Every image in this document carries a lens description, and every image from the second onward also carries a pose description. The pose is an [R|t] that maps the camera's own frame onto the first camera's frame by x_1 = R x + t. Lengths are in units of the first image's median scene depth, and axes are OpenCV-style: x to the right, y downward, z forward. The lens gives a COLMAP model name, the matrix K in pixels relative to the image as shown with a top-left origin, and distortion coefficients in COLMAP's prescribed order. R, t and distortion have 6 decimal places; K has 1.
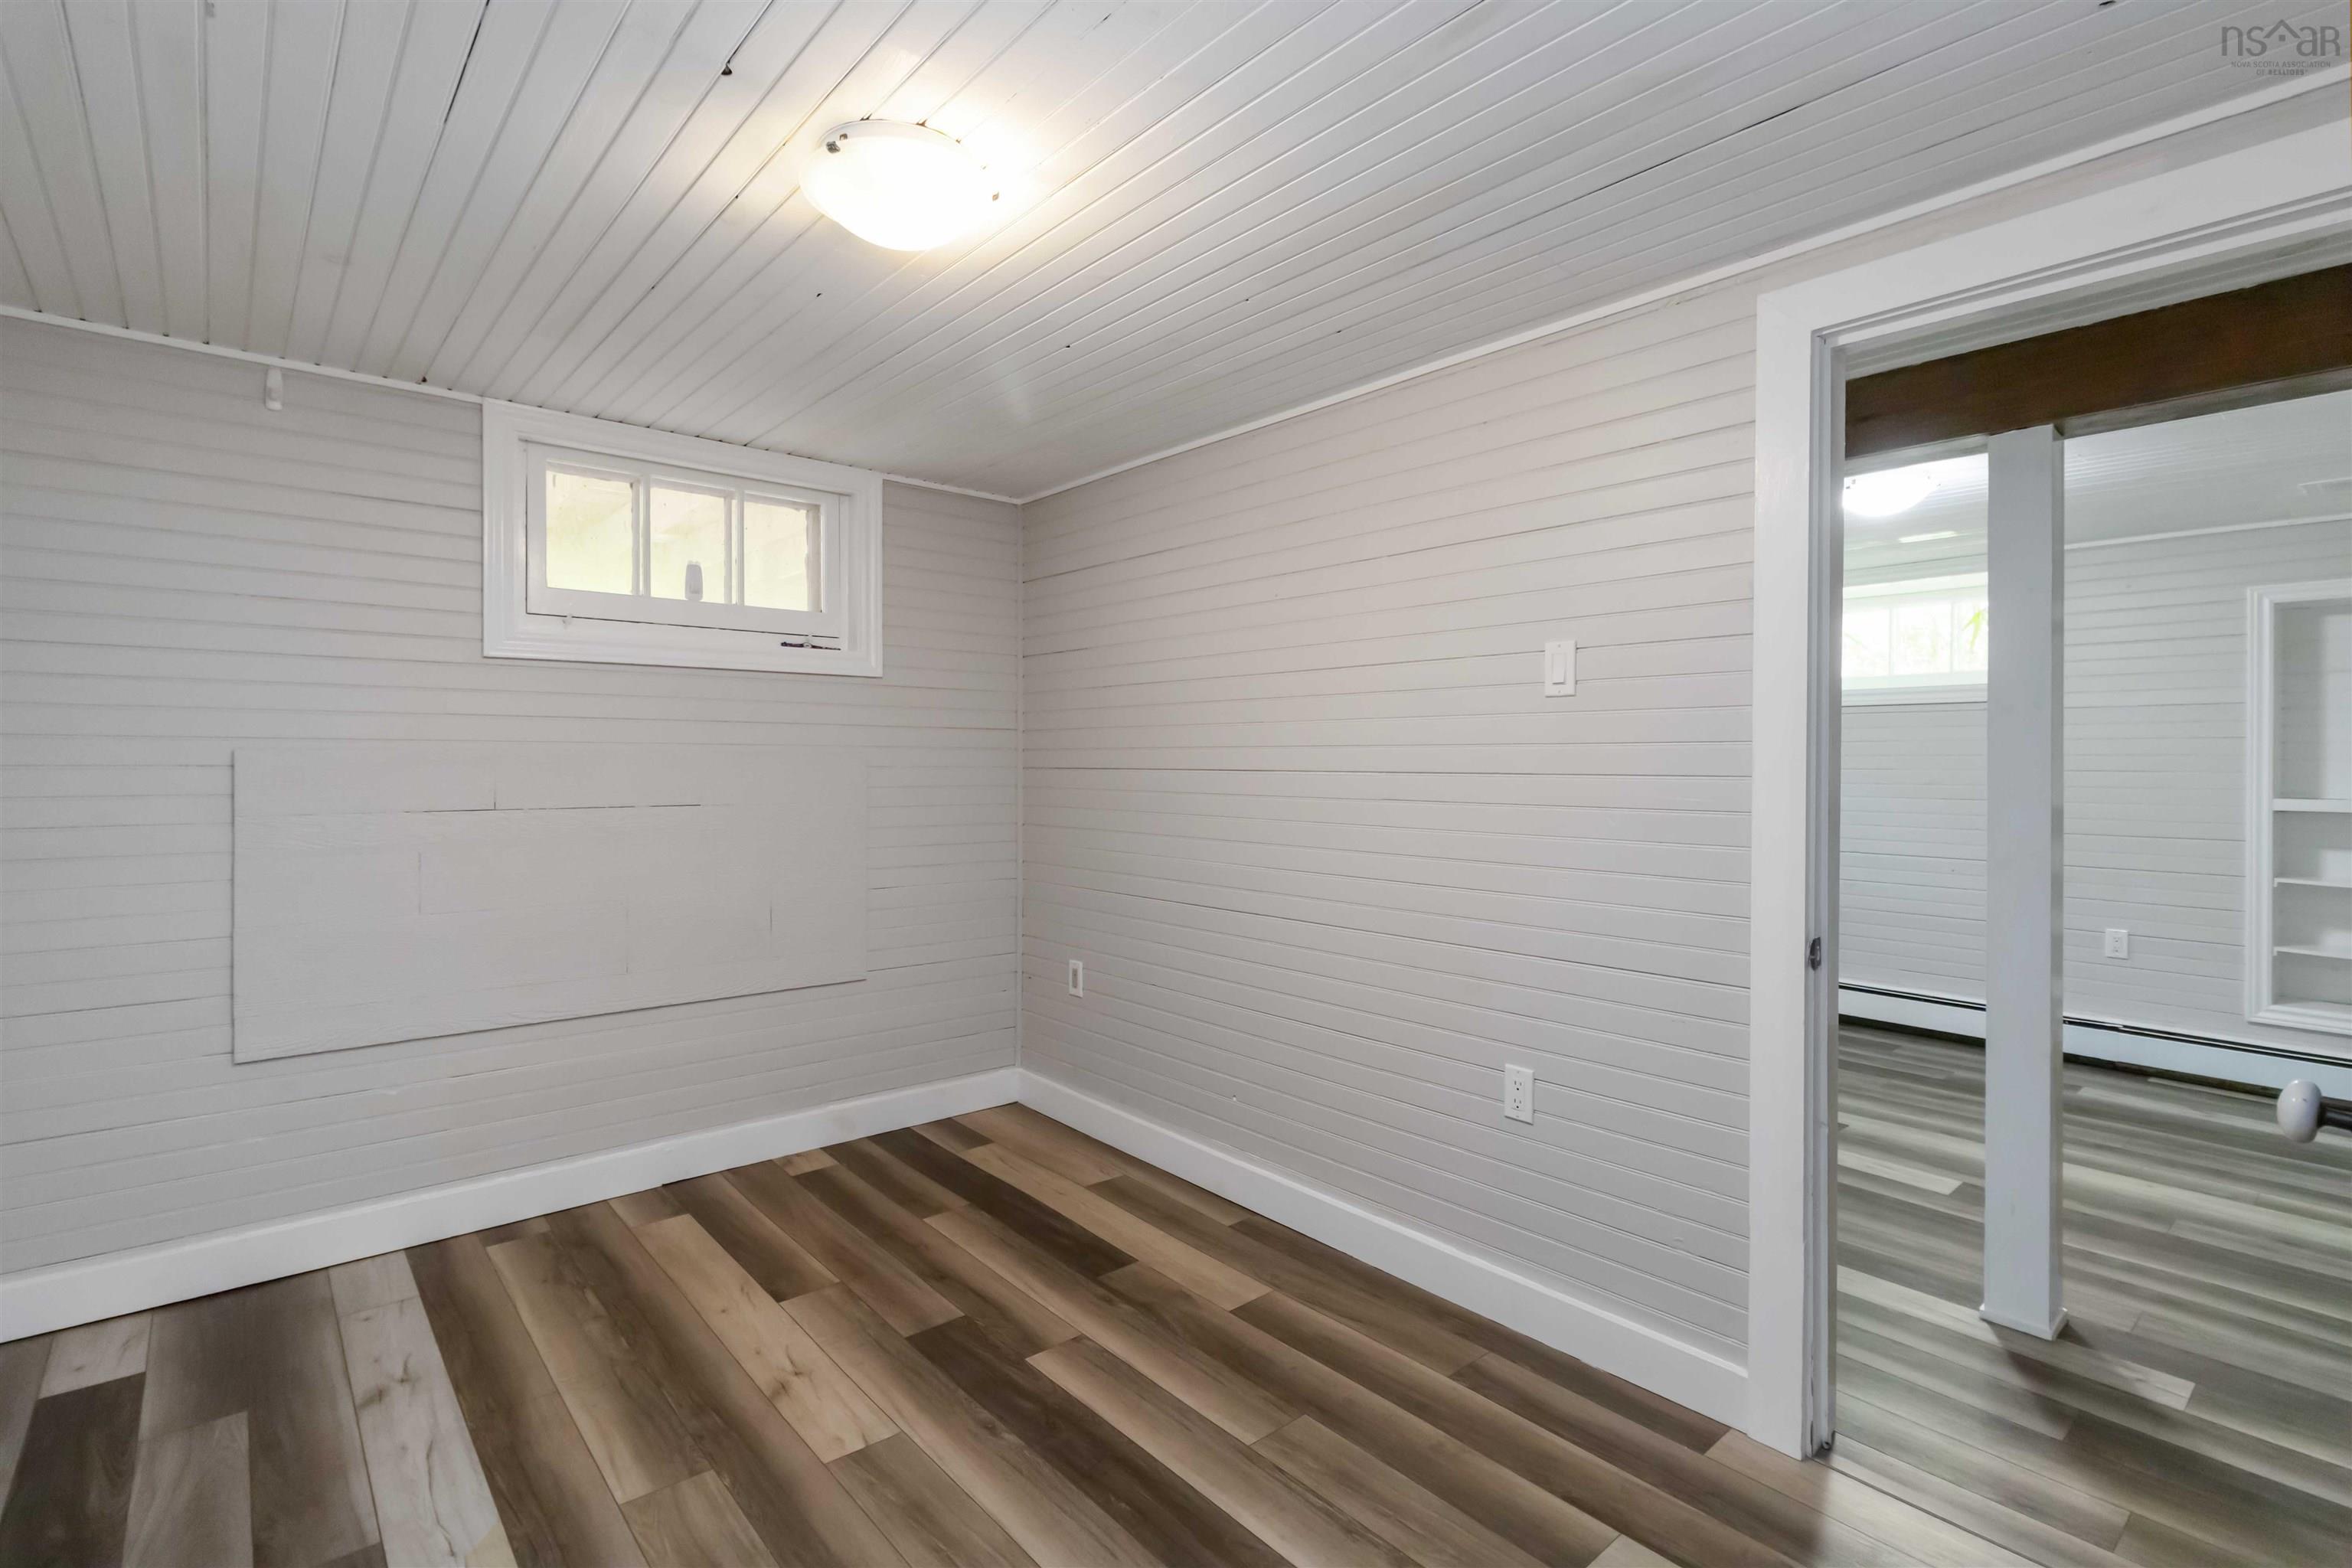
lens RADIAL K [[1099.7, 0, 1174.9], [0, 1099.7, 761.1], [0, 0, 1]] dist [0.003957, 0.000624]
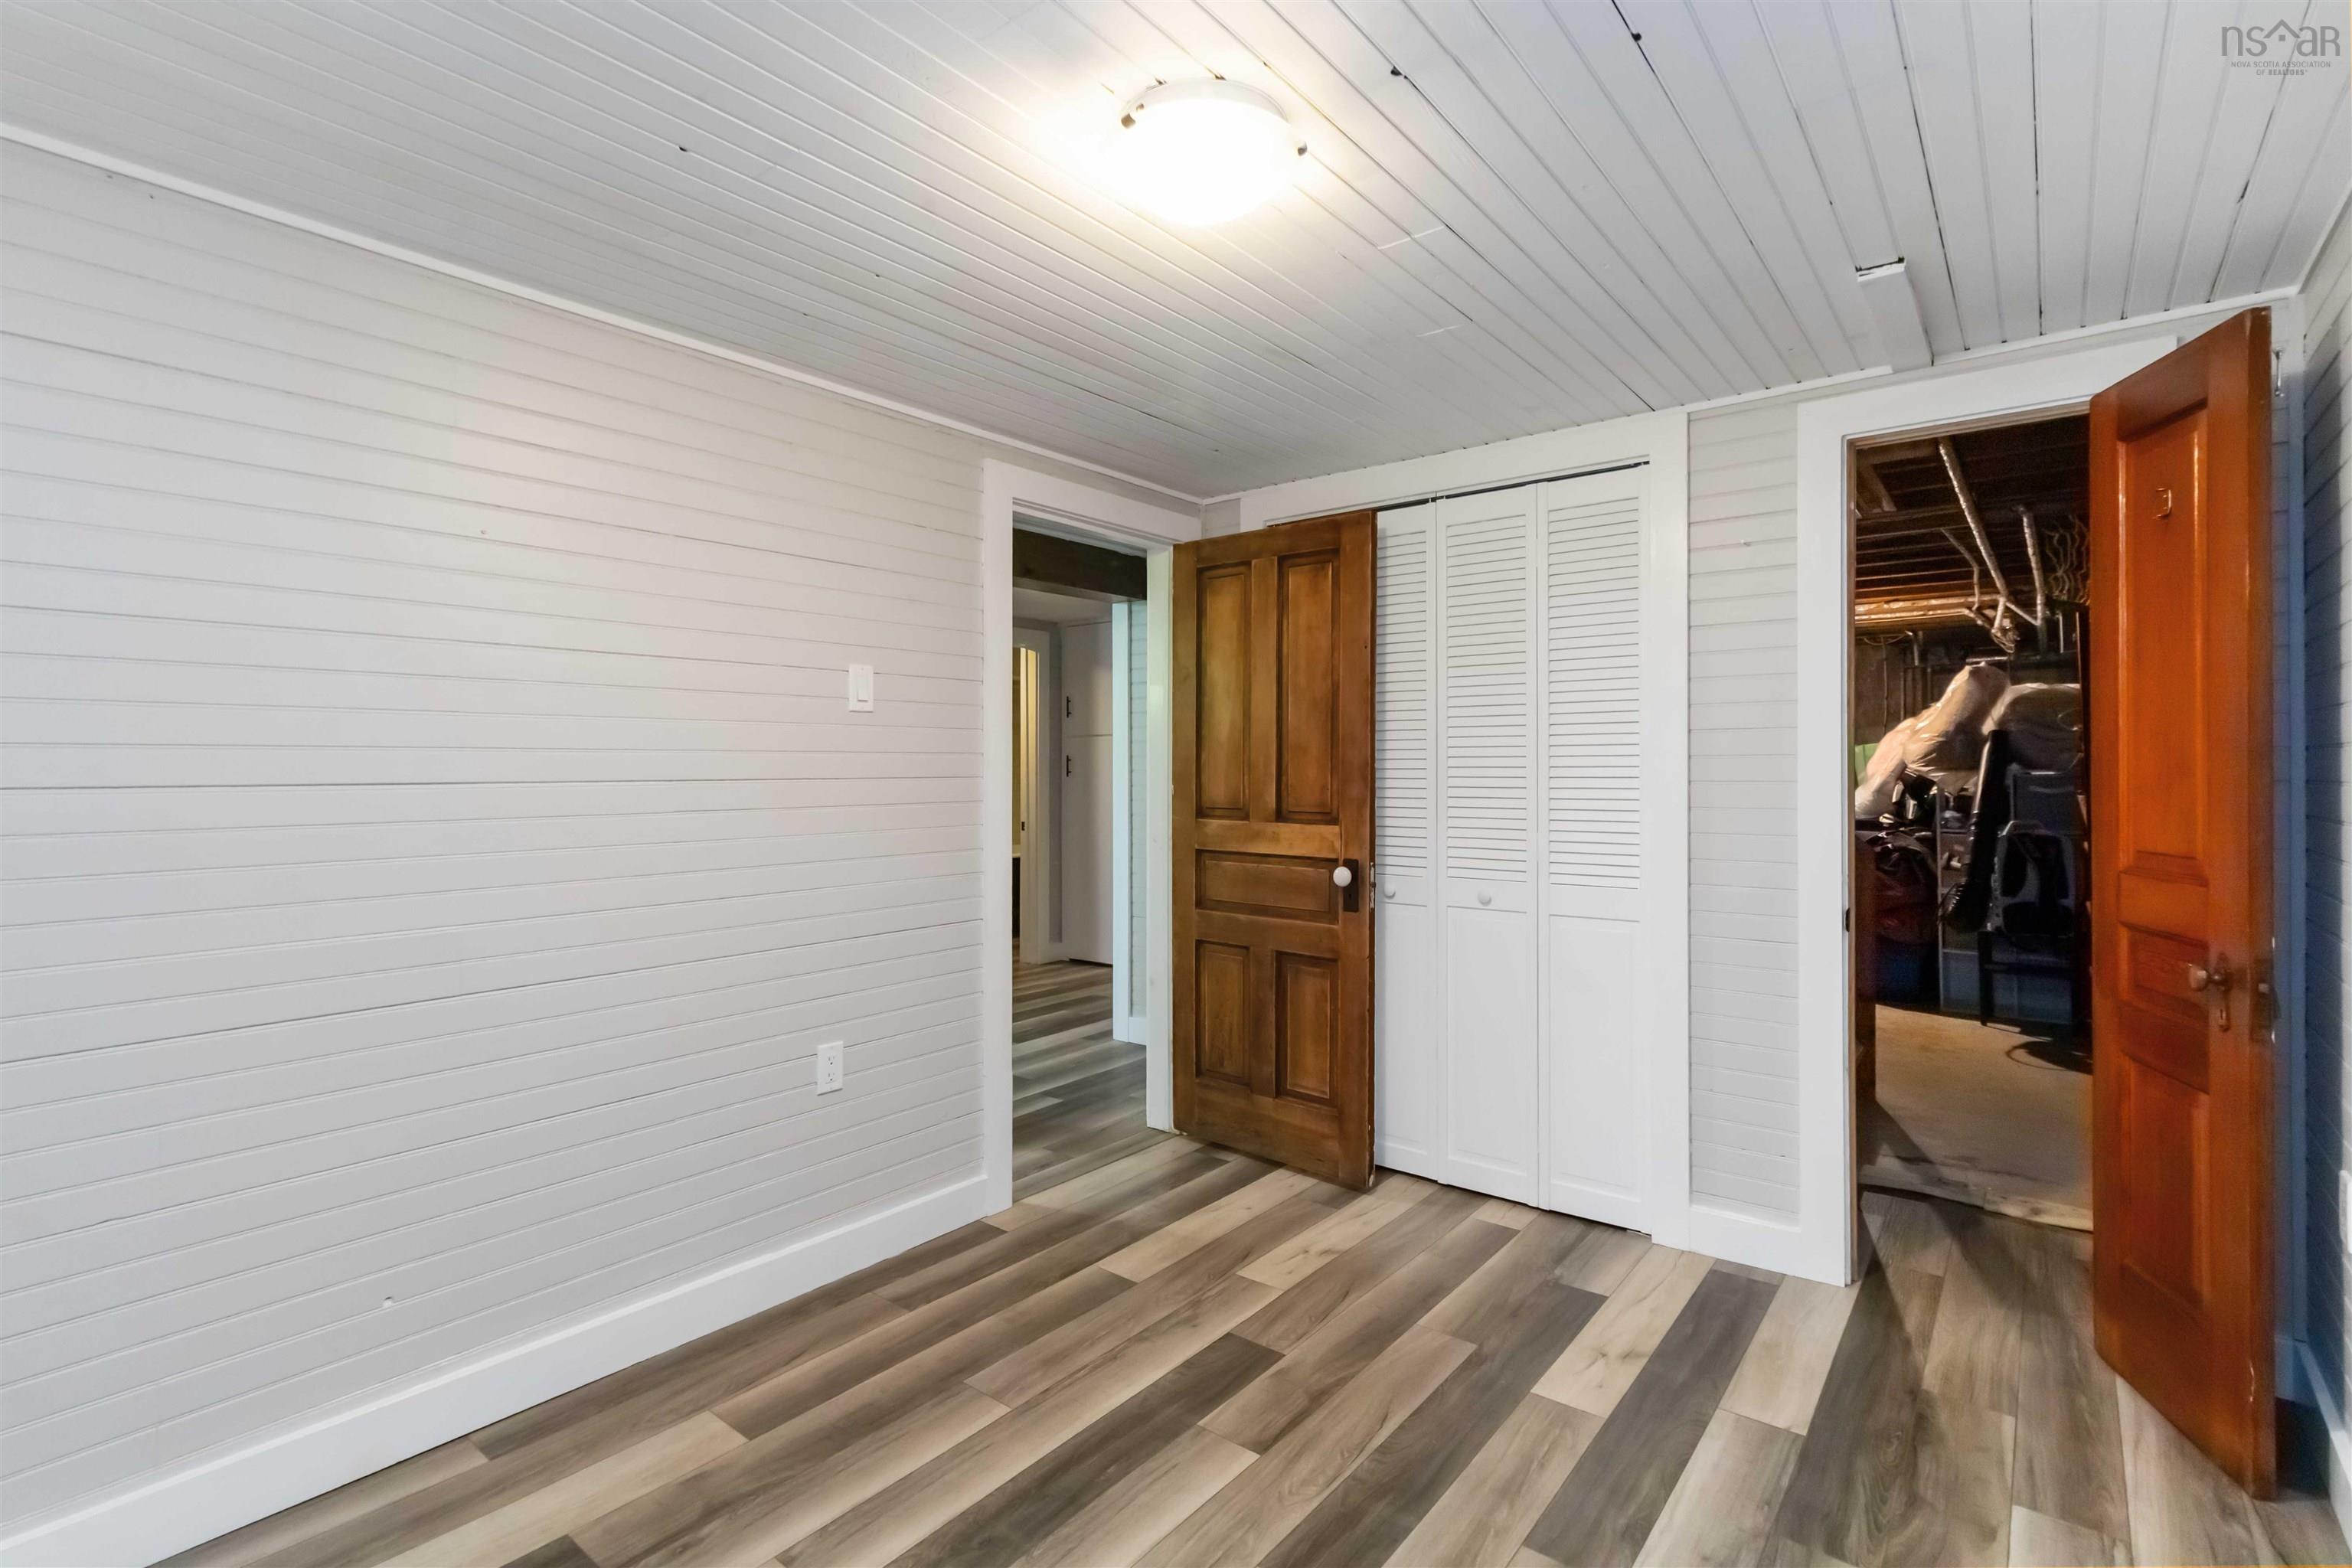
lens RADIAL K [[1099.7, 0, 1174.9], [0, 1099.7, 761.1], [0, 0, 1]] dist [0.003957, 0.000624]
pose [[-0.185690, -0.001121, 0.982608, -0.959791], [-0.000753, 0.999999, 0.000999, -0.008920], [-0.982608, -0.000554, -0.185691, 0.988739]]
